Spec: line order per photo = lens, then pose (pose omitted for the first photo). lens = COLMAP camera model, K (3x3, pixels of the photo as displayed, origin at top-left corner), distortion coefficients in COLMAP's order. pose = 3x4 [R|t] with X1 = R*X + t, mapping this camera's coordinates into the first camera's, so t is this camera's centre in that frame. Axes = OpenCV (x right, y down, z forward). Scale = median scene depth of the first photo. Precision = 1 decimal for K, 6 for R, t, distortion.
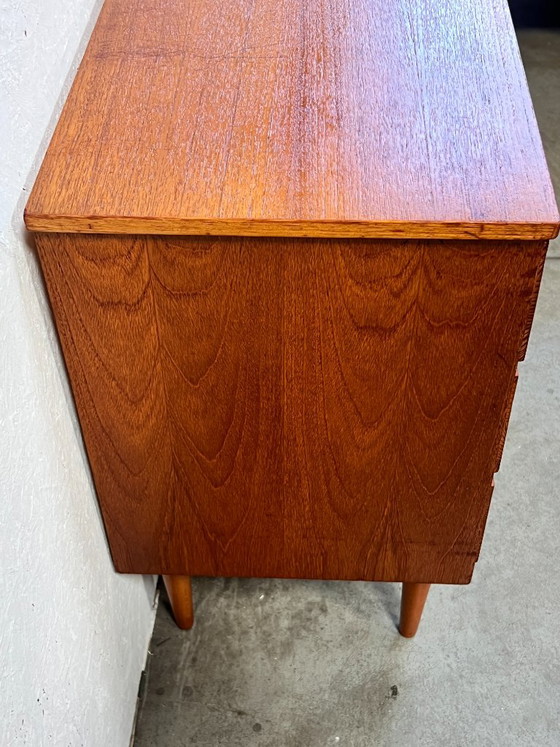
lens RADIAL K [[988.9, 0, 289.8], [0, 988.9, 372.6], [0, 0, 1]] dist [0.039048, 0.000000]
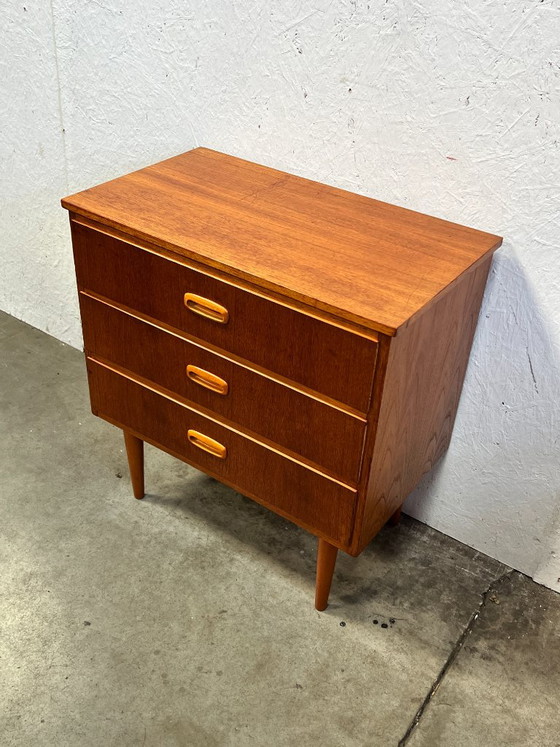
lens RADIAL K [[782.6, 0, 280.6], [0, 782.6, 372.5], [0, 0, 1]] dist [0.017345, 0.000000]
pose [[-0.541890, 0.467766, -0.698248, 0.879072], [-0.627687, 0.327234, 0.706348, -0.990022], [0.558896, 0.821044, 0.116286, 0.811084]]
